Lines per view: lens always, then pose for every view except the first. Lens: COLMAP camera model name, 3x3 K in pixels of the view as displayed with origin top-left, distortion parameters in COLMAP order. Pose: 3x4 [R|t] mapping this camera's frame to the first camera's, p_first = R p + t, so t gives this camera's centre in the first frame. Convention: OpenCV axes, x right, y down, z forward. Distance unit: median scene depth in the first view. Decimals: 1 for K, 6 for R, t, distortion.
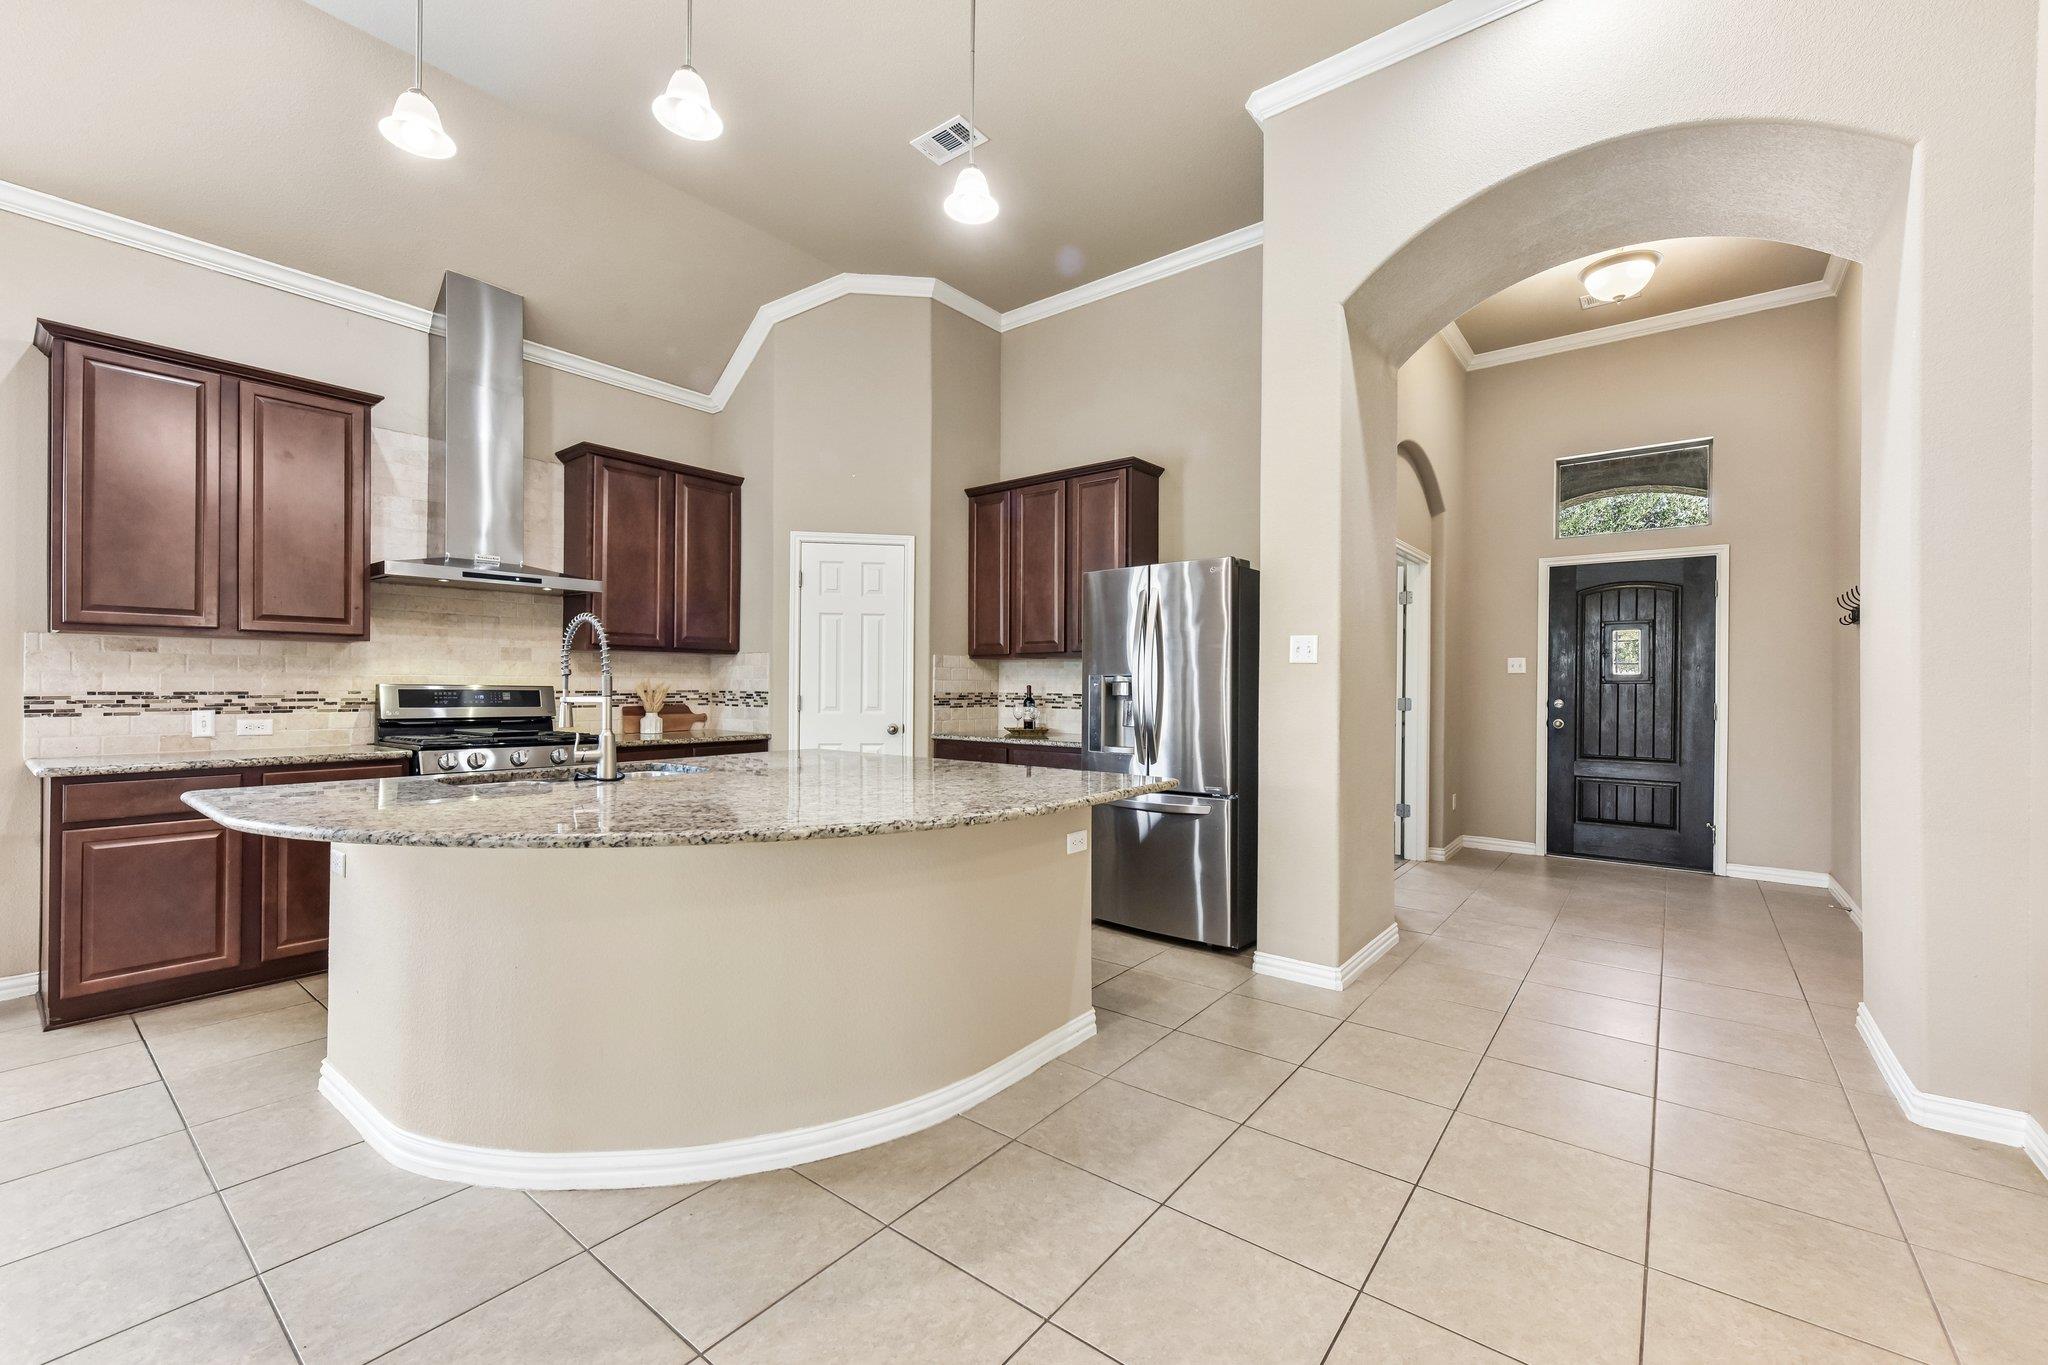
lens RADIAL K [[830.8, 0, 1036.9], [0, 830.8, 681.0], [0, 0, 1]] dist [0.007677, -0.001665]
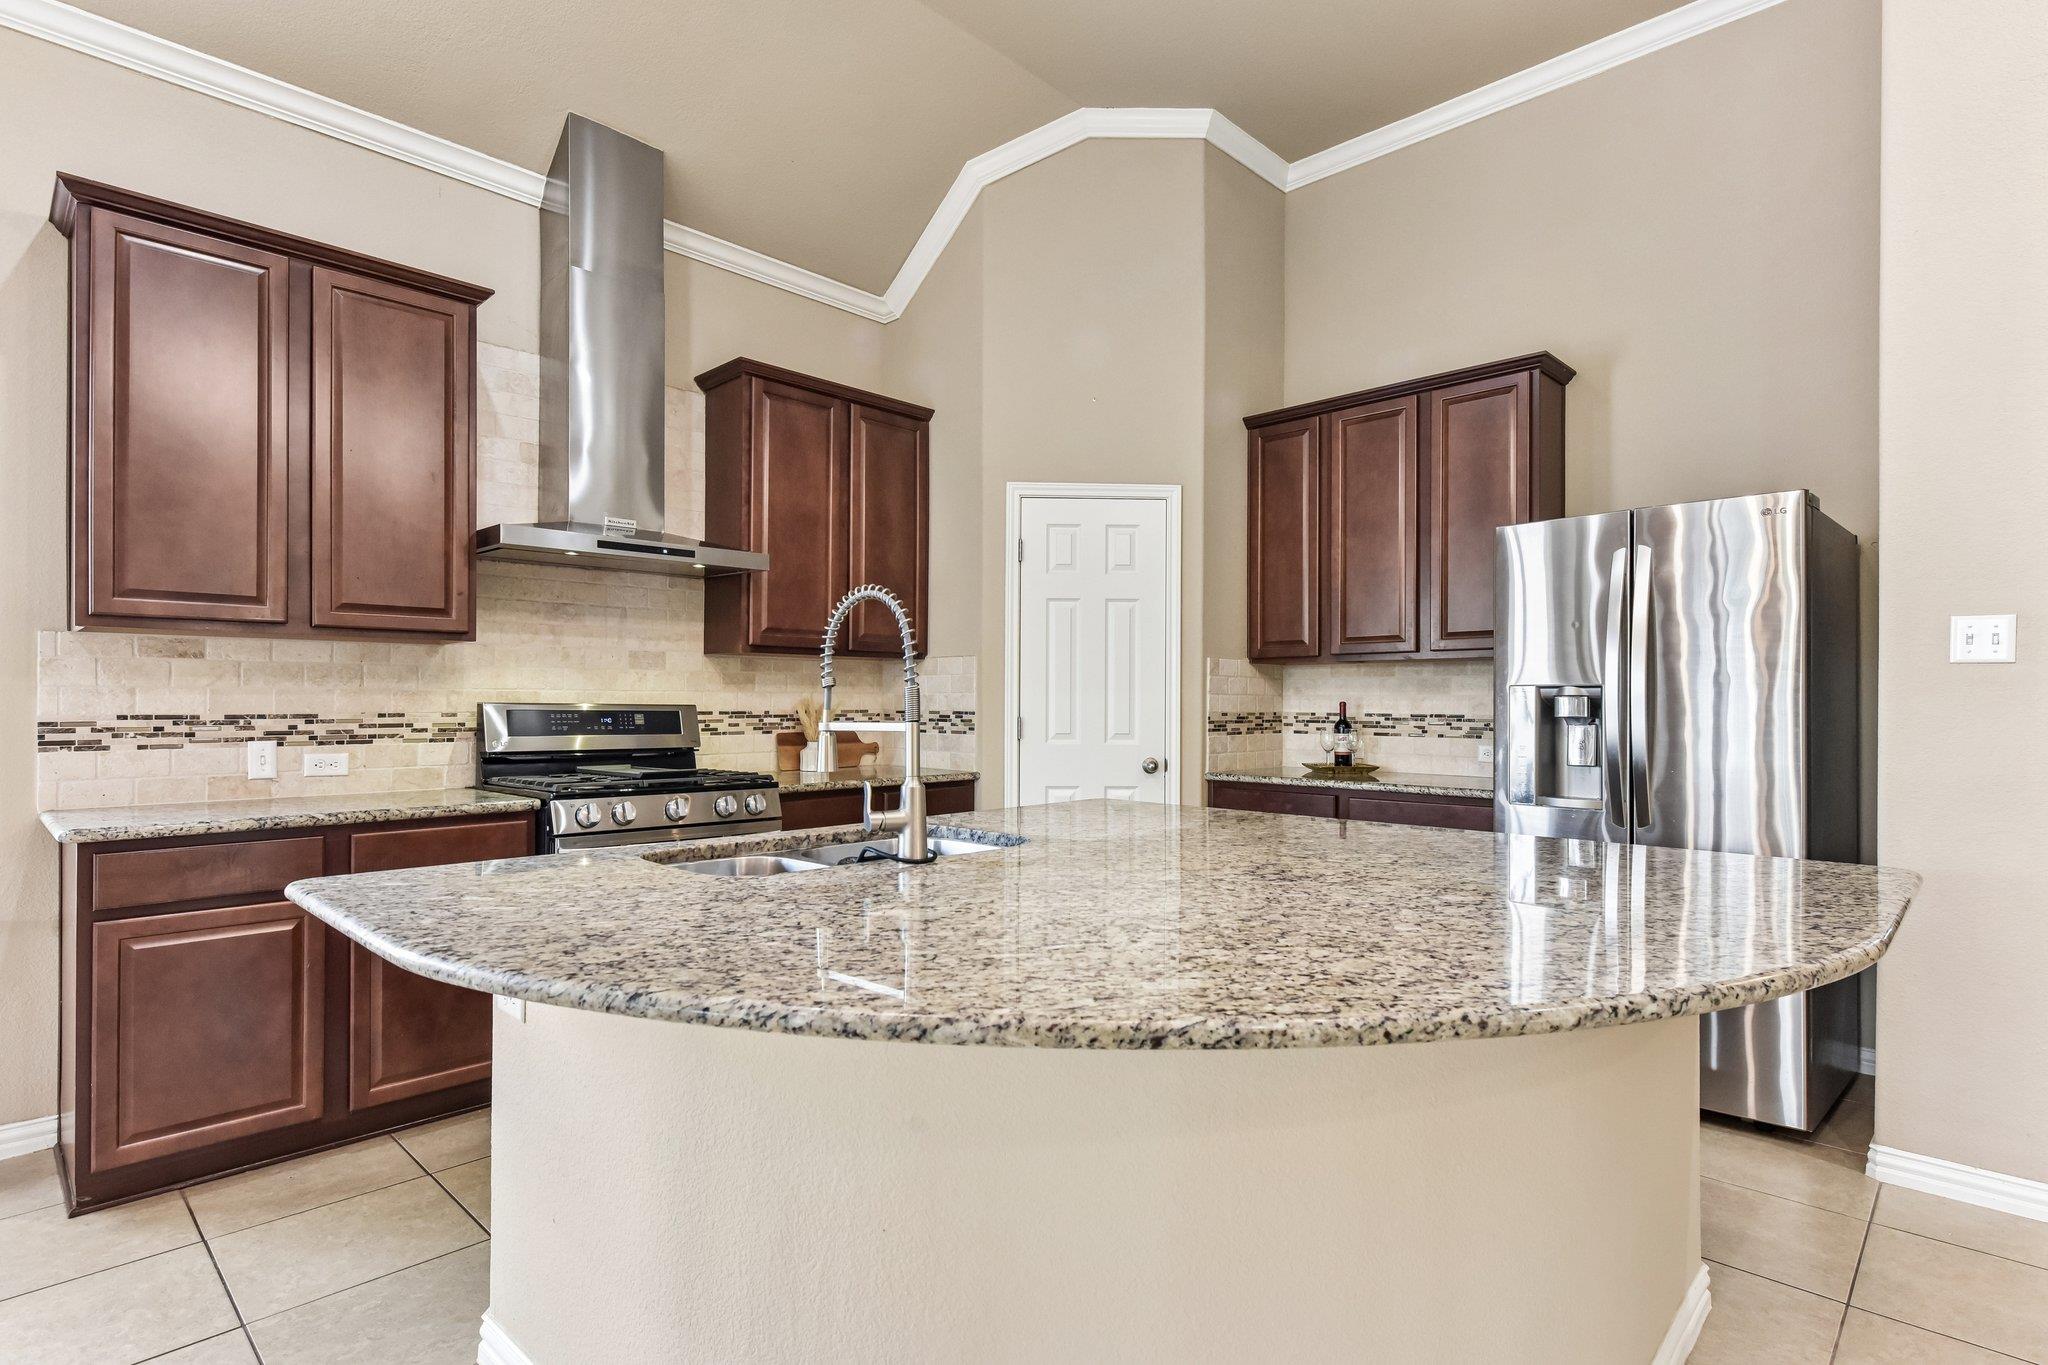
lens RADIAL K [[1026.3, 0, 1034.4], [0, 1026.3, 694.9], [0, 0, 1]] dist [0.010260, -0.005195]
pose [[0.995099, -0.004052, -0.098804, -0.226511], [0.003863, 0.999990, -0.002105, 0.000643], [0.098811, 0.001713, 0.995105, 0.171943]]
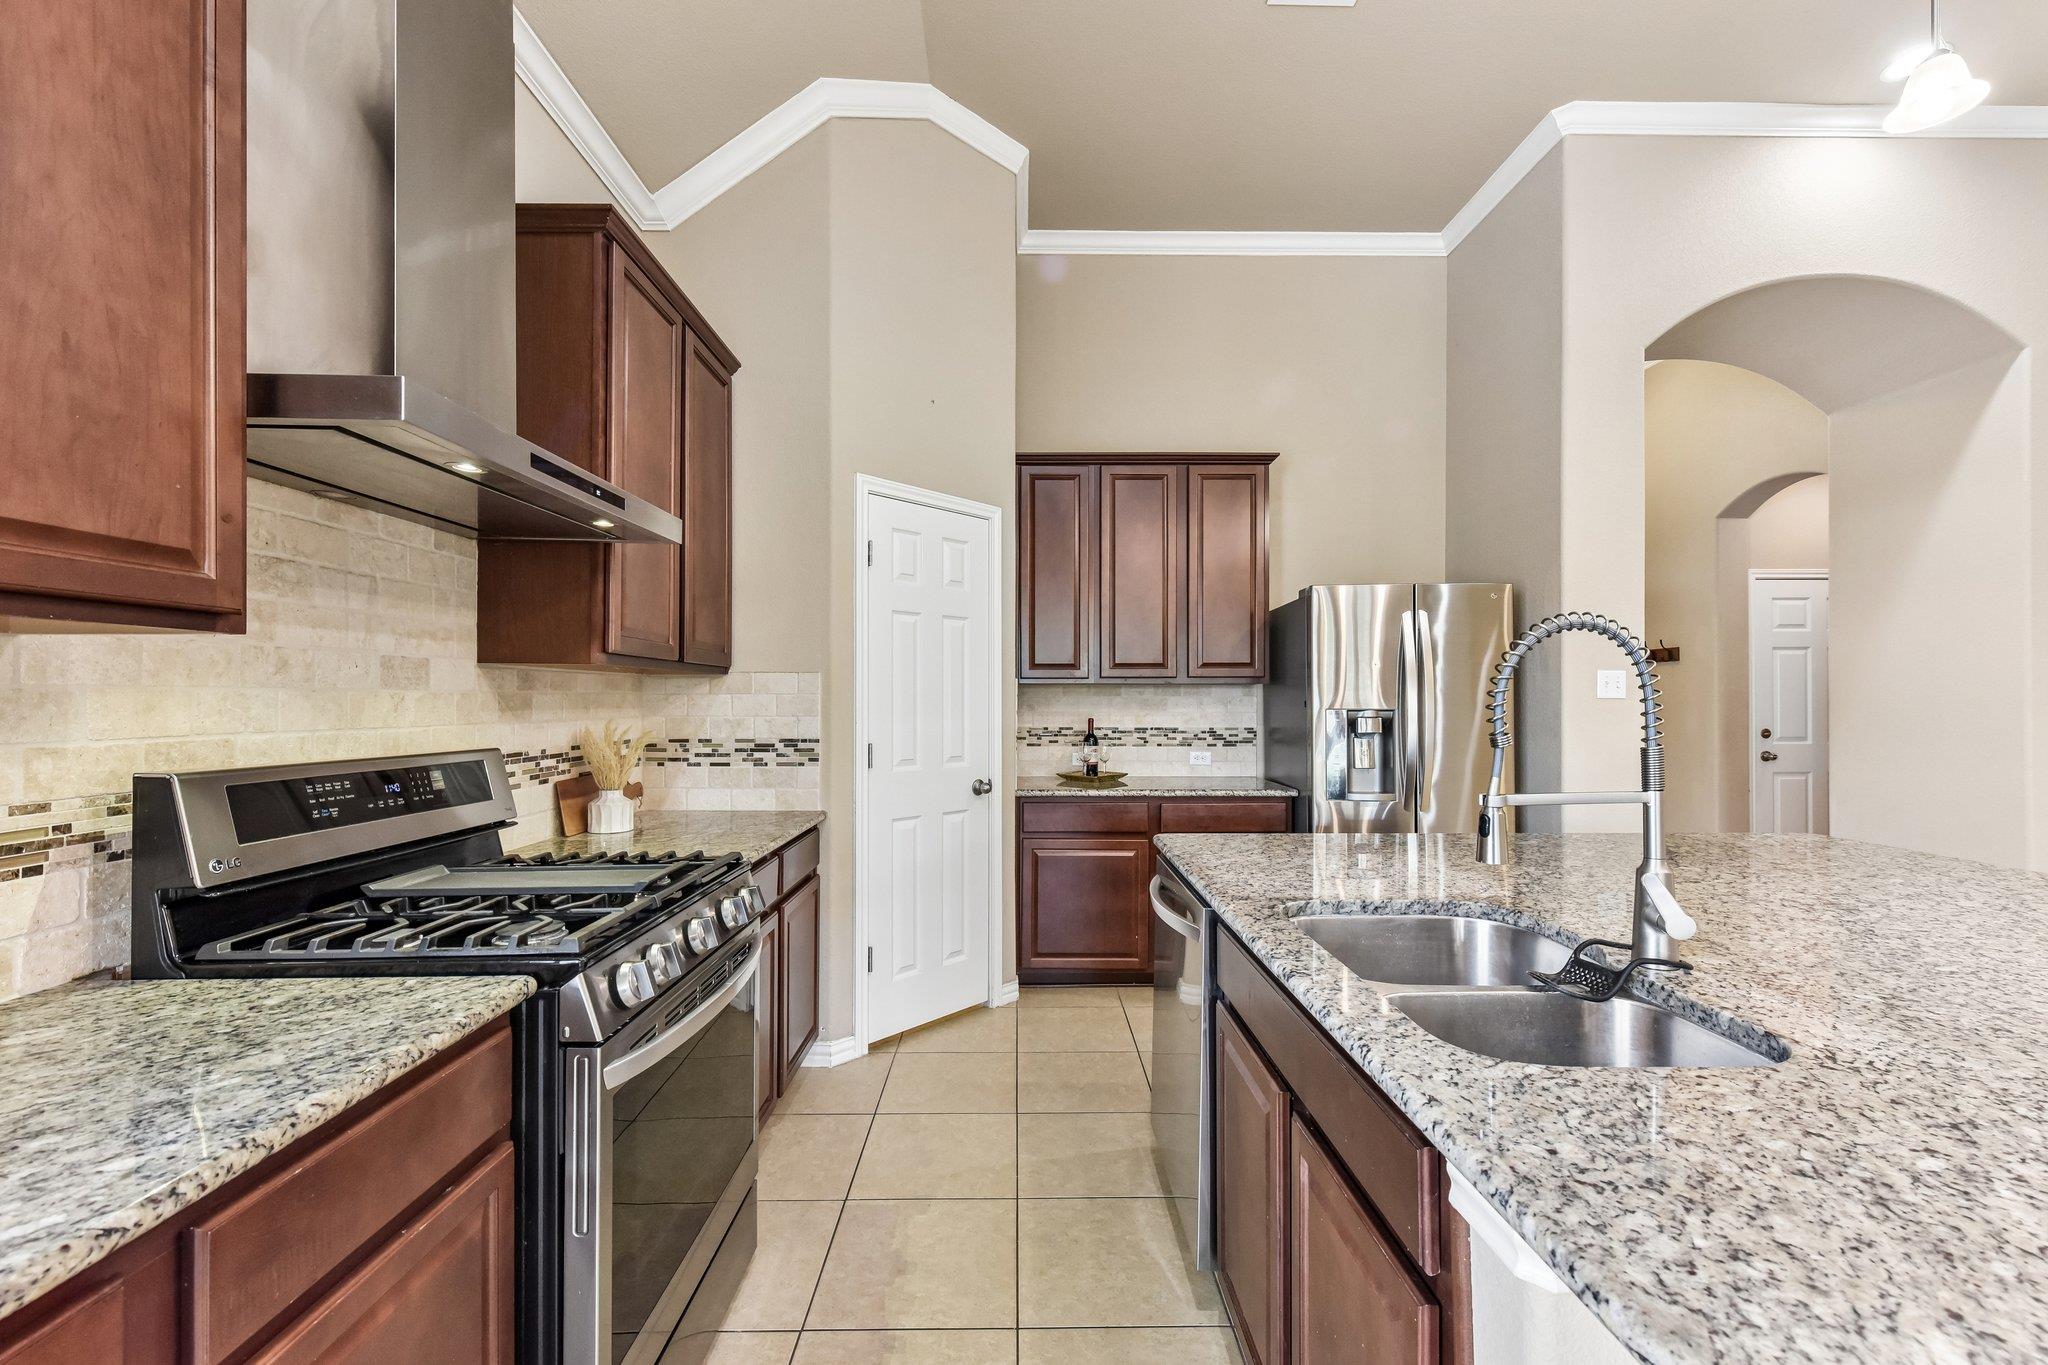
lens RADIAL K [[830.8, 0, 1022.8], [0, 830.8, 695.1], [0, 0, 1]] dist [0.007677, -0.001665]
pose [[0.780298, -0.002885, 0.625401, -0.699213], [0.001444, 0.999995, 0.002811, -0.024020], [-0.625406, -0.001290, 0.780298, 0.543218]]
